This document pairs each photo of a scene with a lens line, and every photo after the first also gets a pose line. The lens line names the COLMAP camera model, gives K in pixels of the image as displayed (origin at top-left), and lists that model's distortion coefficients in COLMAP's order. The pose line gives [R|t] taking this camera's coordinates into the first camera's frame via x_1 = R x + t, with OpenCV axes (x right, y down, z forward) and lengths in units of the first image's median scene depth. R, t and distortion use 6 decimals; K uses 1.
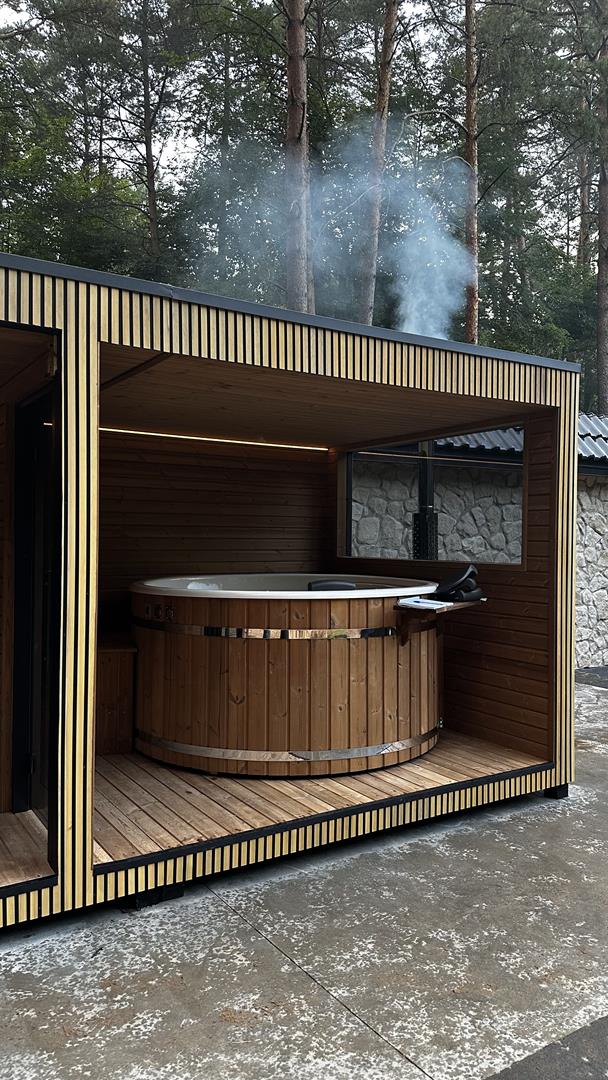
lens RADIAL K [[754.2, 0, 296.9], [0, 754.2, 546.1], [0, 0, 1]] dist [0.150488, -0.303366]
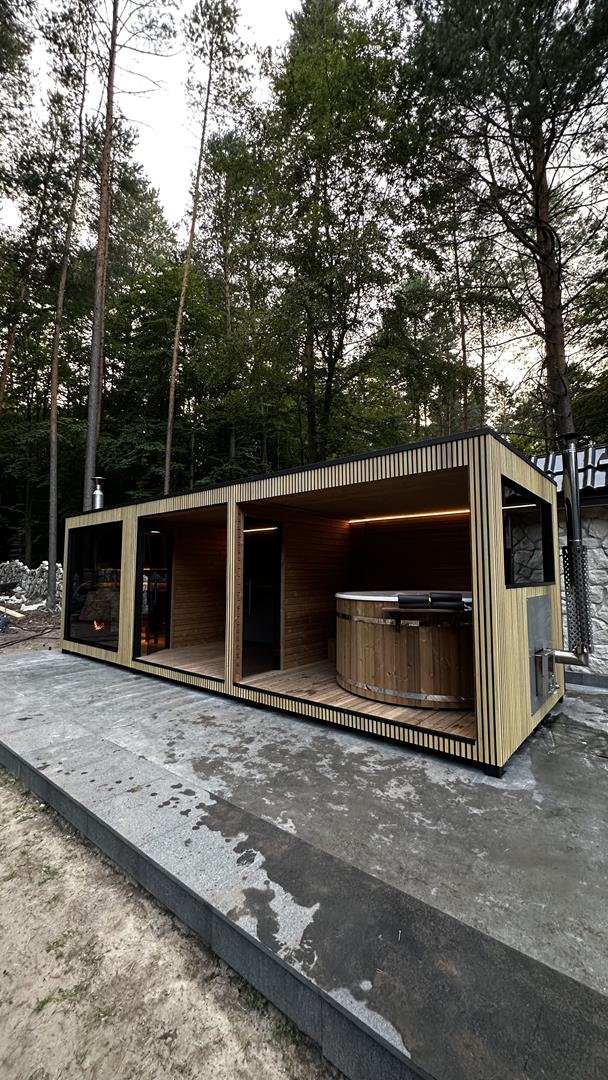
lens RADIAL K [[432.2, 0, 304.0], [0, 432.2, 540.0], [0, 0, 1]] dist [-0.003611, -0.000105]
pose [[0.308690, -0.081113, -0.947698, 1.015832], [-0.009060, 0.996061, -0.088203, 0.017629], [0.951120, 0.035813, 0.306739, 0.531718]]
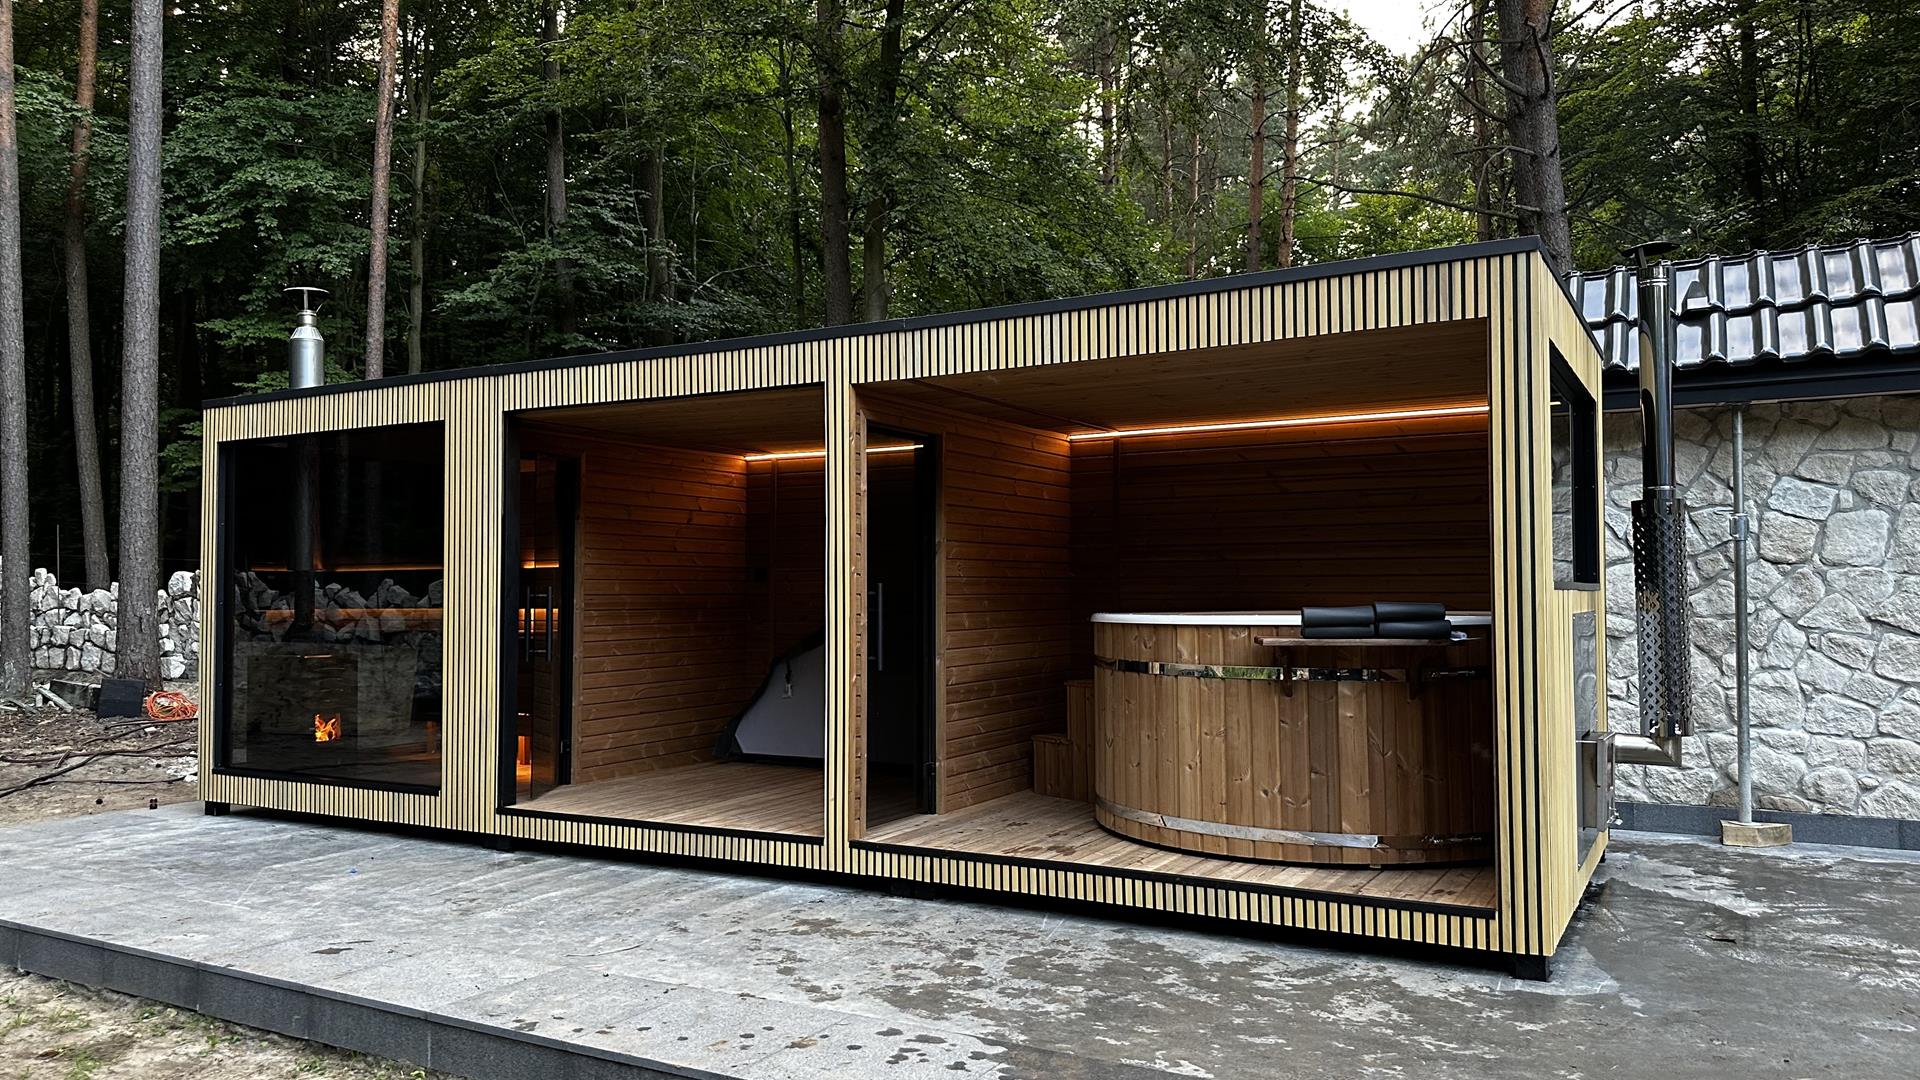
lens RADIAL K [[1340.8, 0, 955.8], [0, 1340.8, 548.5], [0, 0, 1]] dist [0.150488, -0.303366]
pose [[0.473108, -0.038893, -0.880145, 1.155106], [-0.002054, 0.998974, -0.045248, 0.053868], [0.881002, 0.023215, 0.472543, 0.125489]]
